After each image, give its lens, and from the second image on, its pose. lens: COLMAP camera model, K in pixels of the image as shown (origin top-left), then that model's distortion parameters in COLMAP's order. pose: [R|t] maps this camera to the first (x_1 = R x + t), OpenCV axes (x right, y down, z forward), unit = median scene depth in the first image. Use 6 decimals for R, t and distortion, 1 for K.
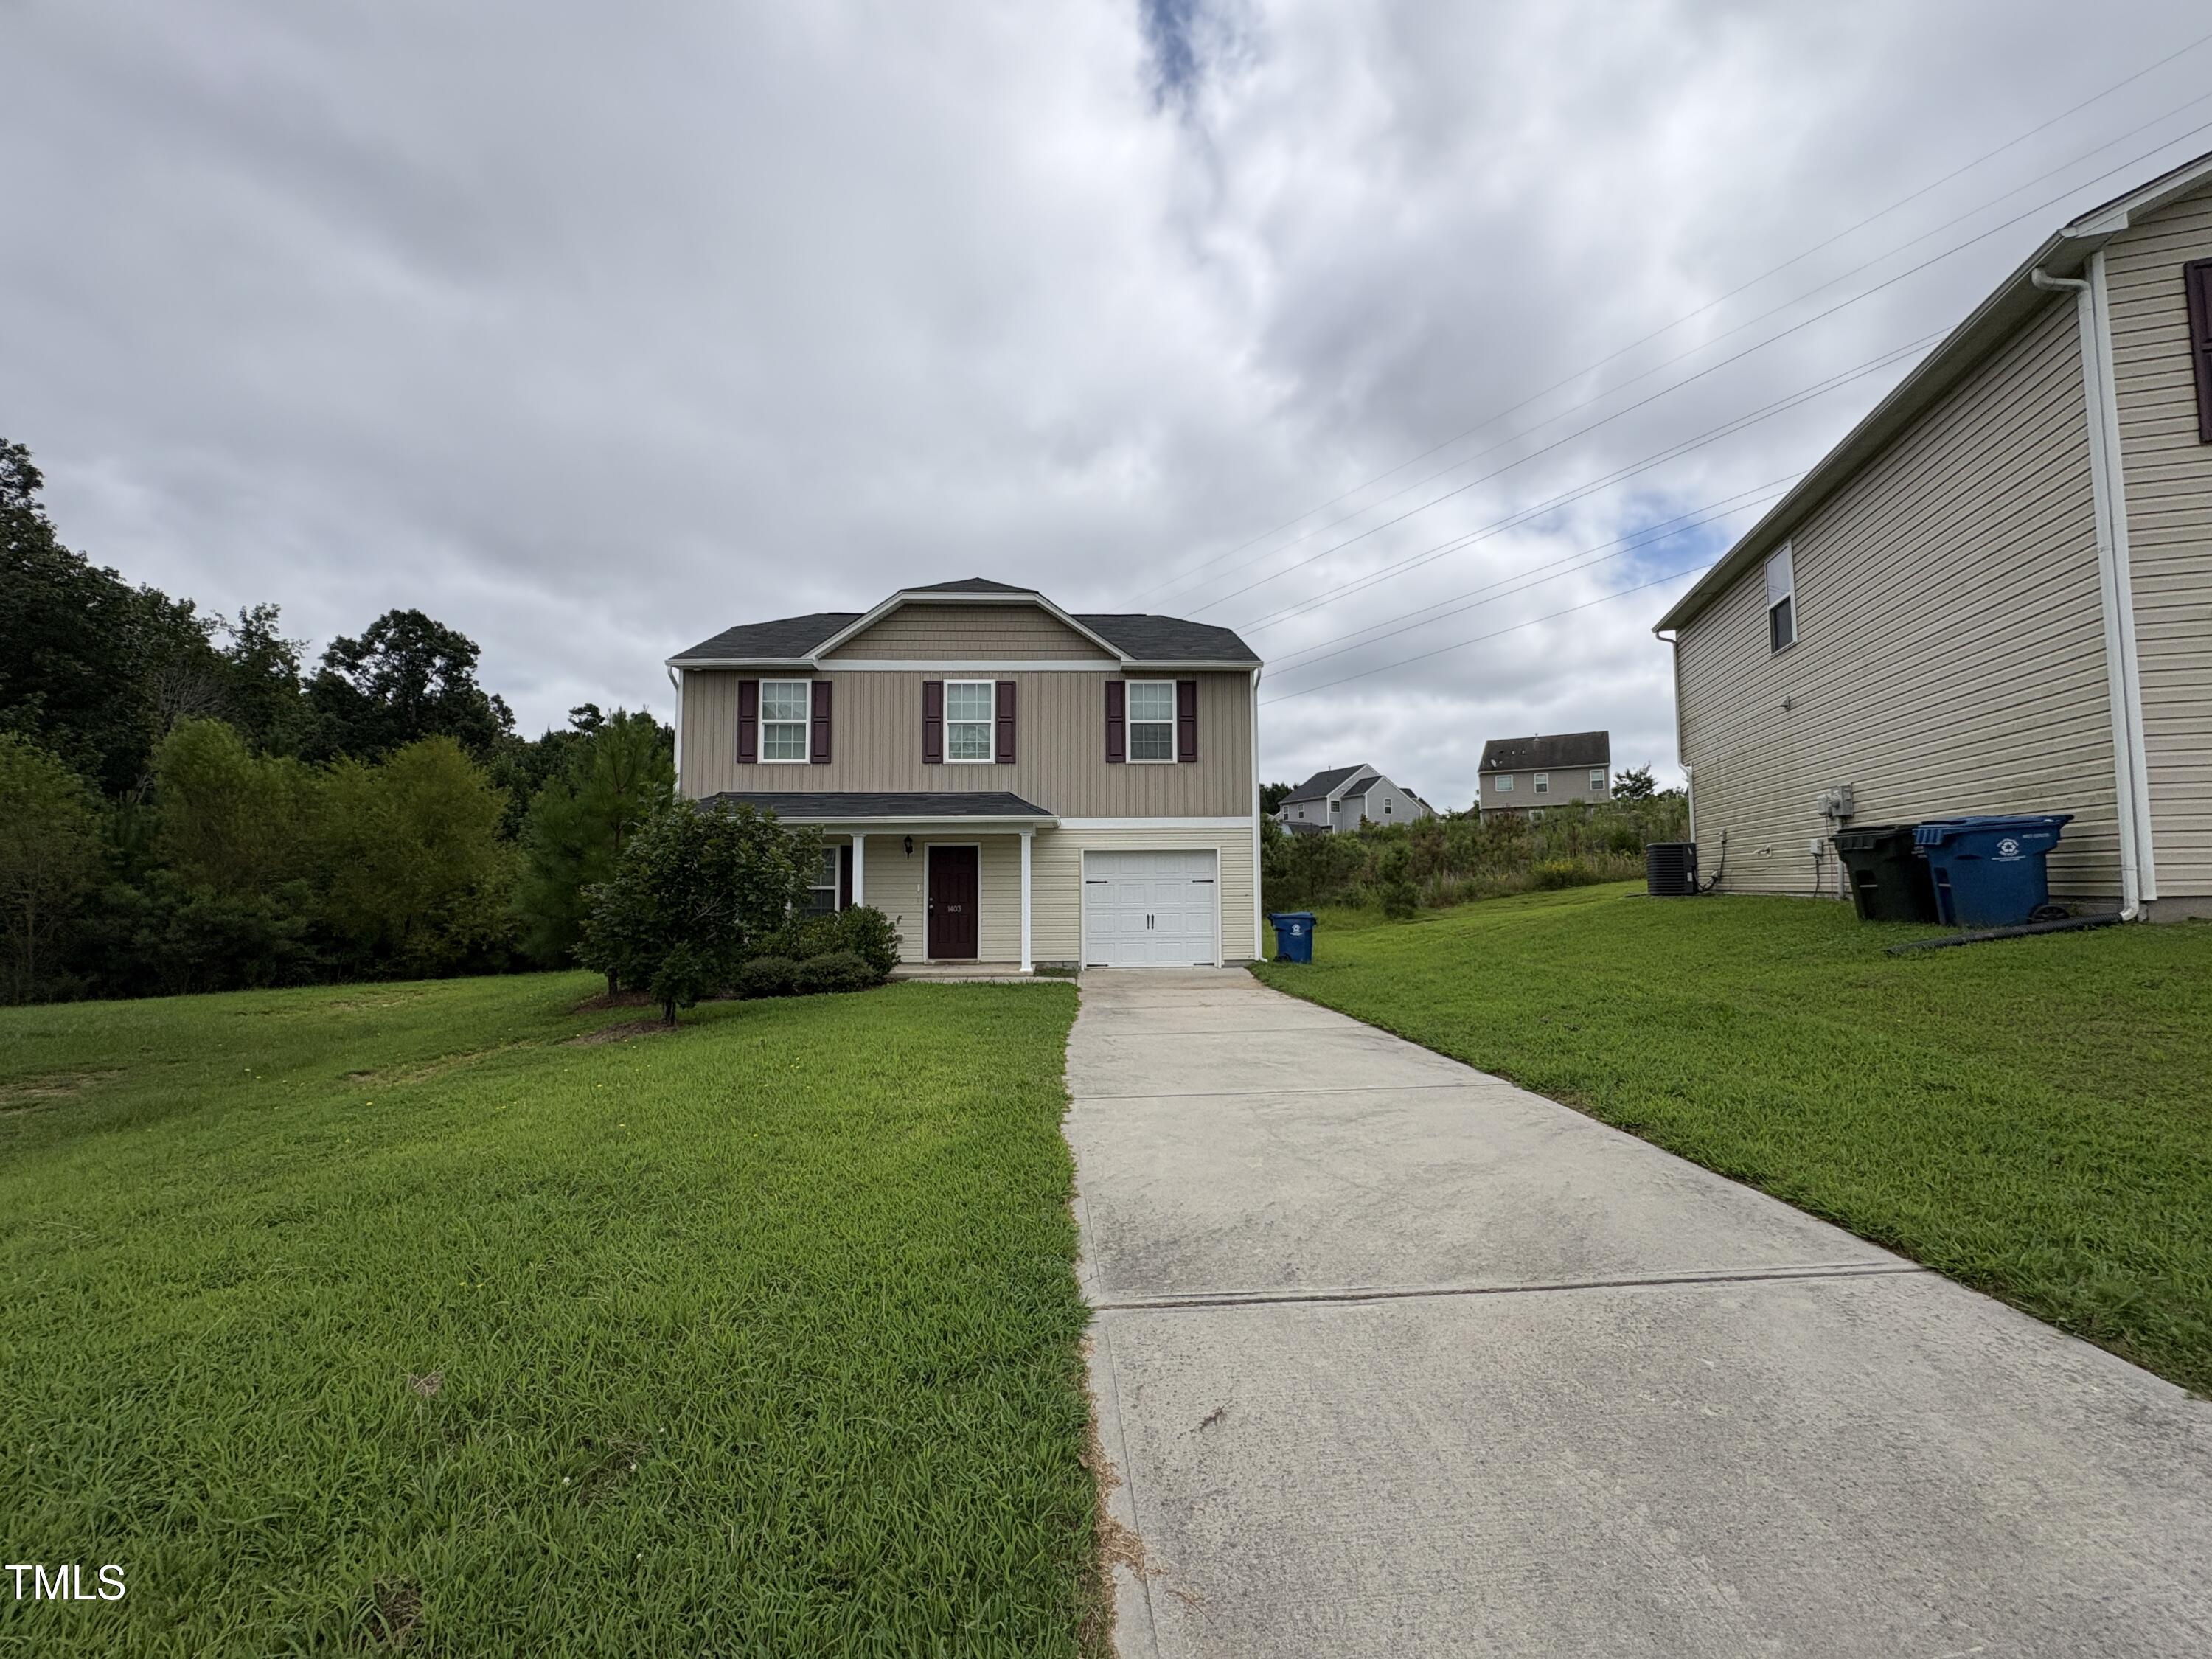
lens RADIAL K [[879.9, 0, 1105.2], [0, 879.9, 828.1], [0, 0, 1]] dist [-0.000300, 0.000145]
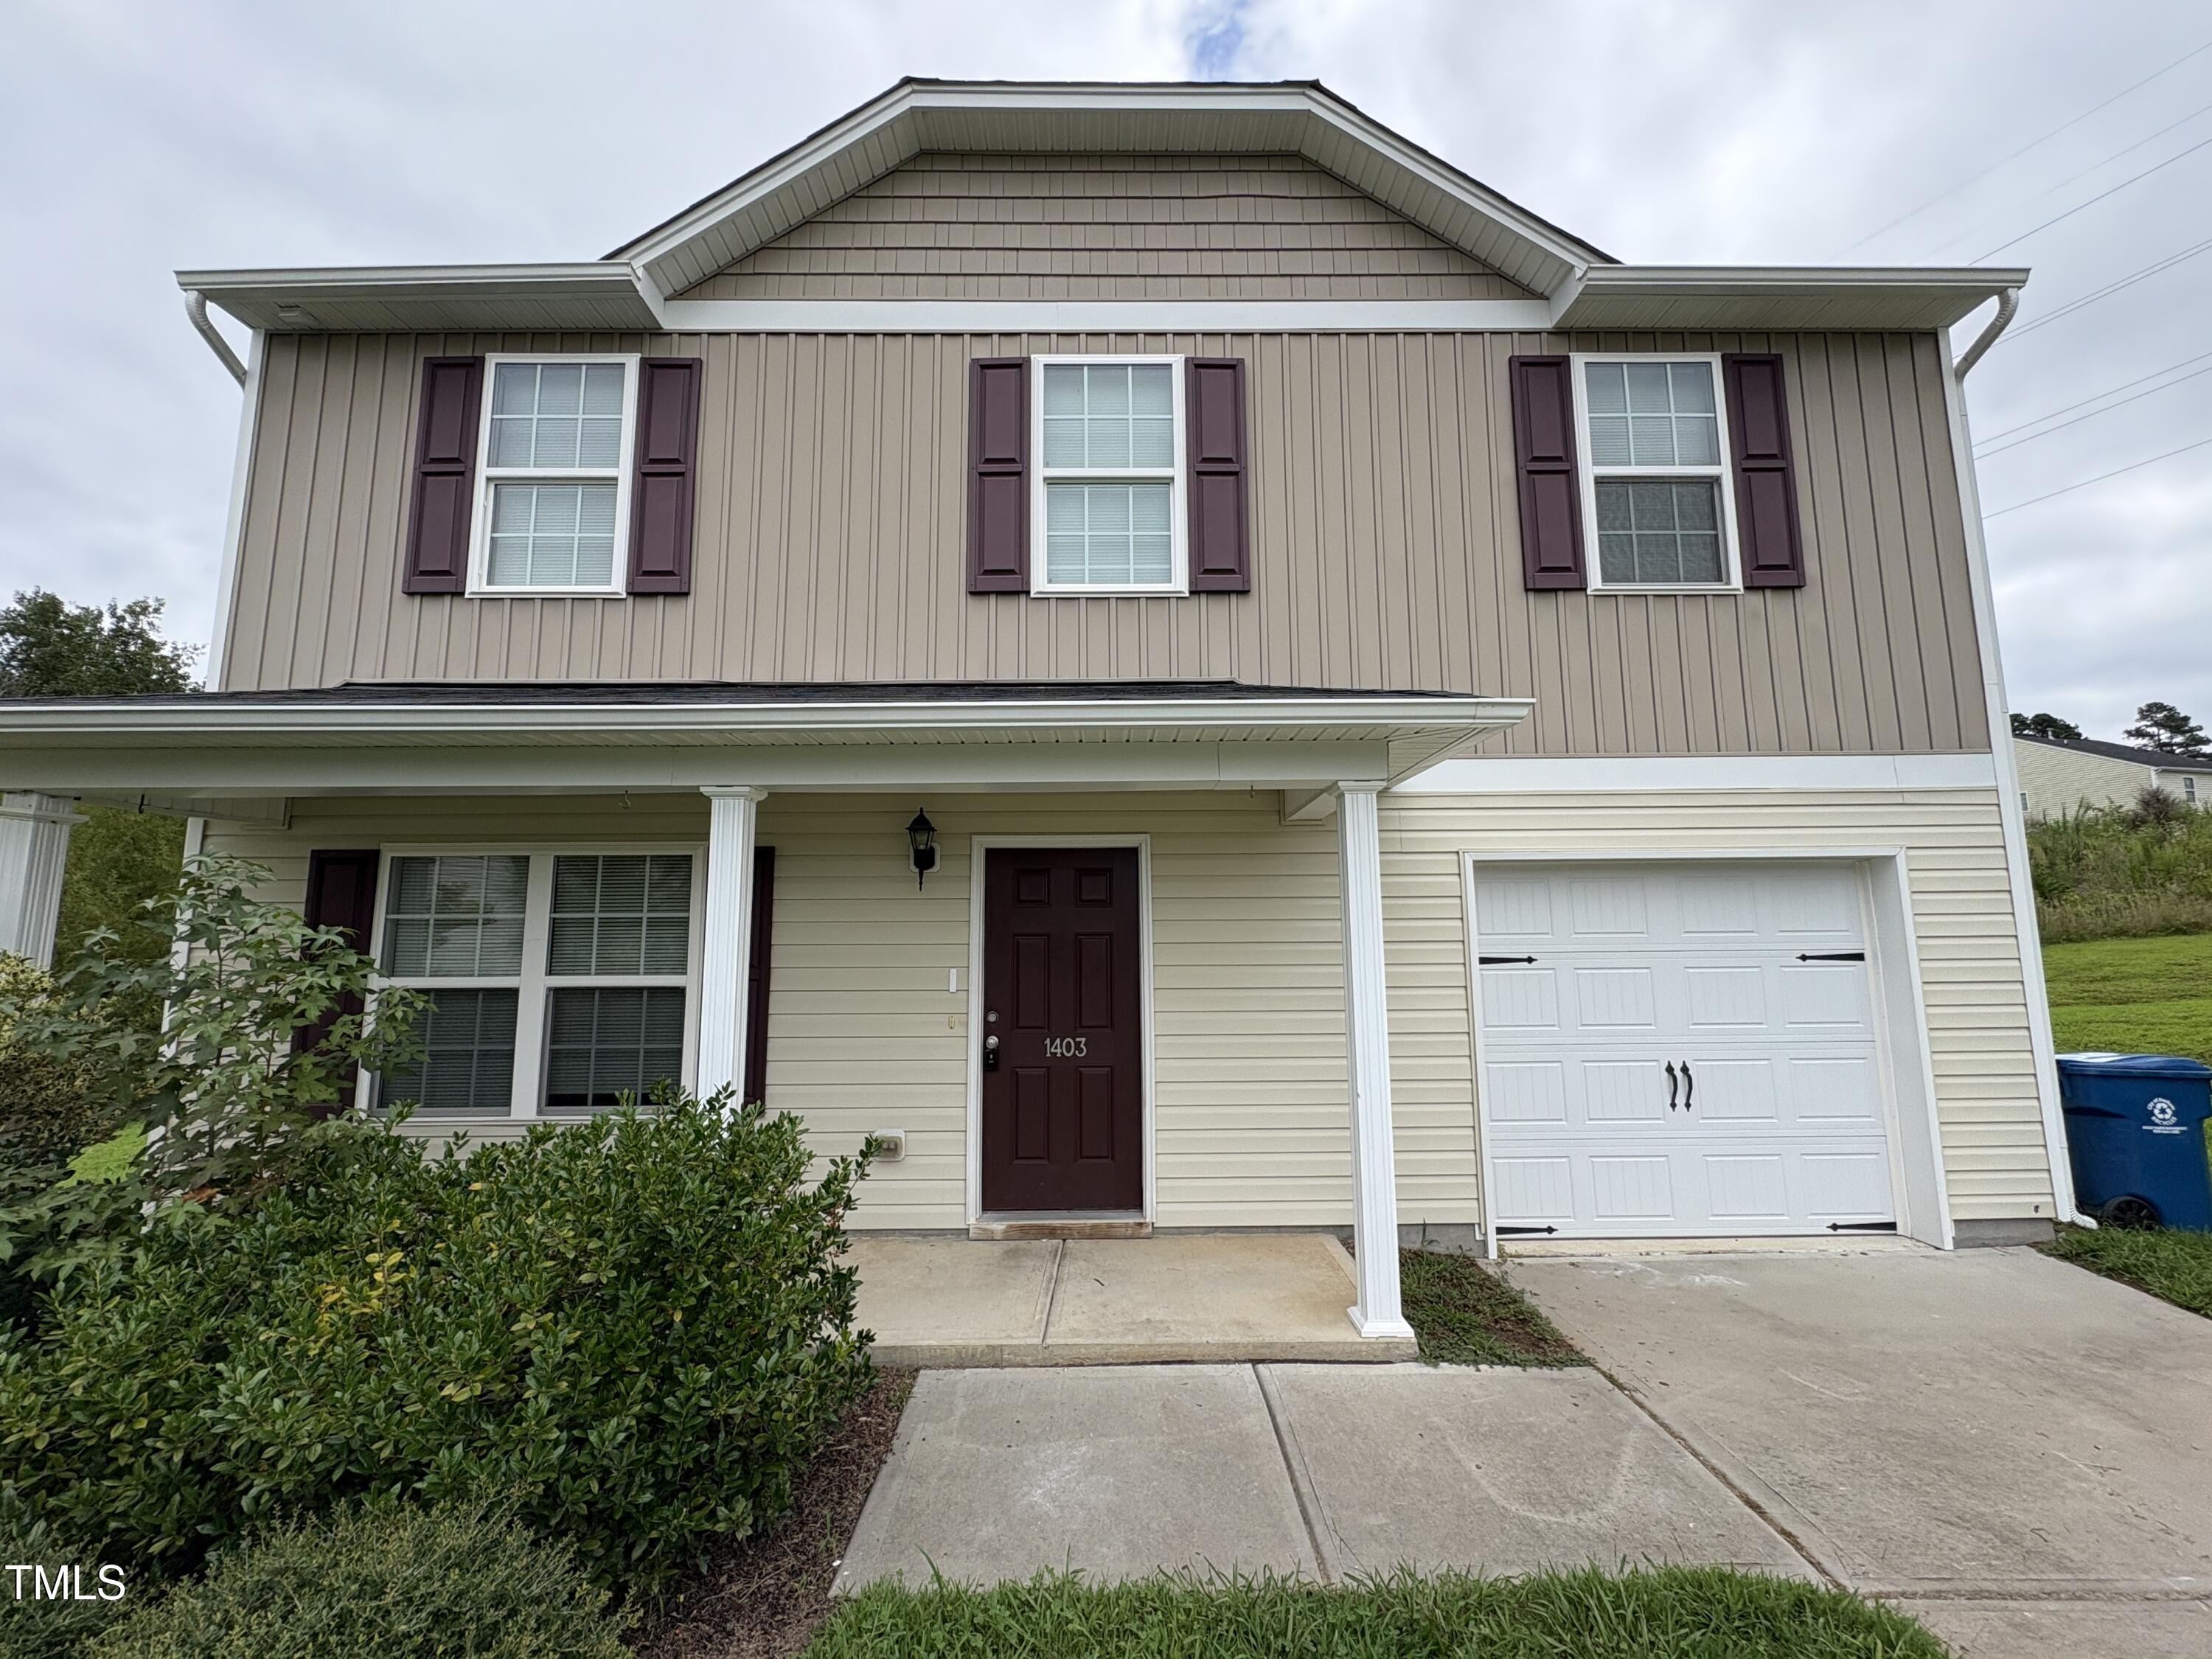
lens RADIAL K [[879.9, 0, 1105.2], [0, 879.9, 828.1], [0, 0, 1]] dist [-0.000300, 0.000145]
pose [[0.999538, -0.005571, -0.029894, -0.146211], [0.003669, 0.997989, -0.063283, 0.033049], [0.030186, 0.063144, 0.997548, 0.675919]]
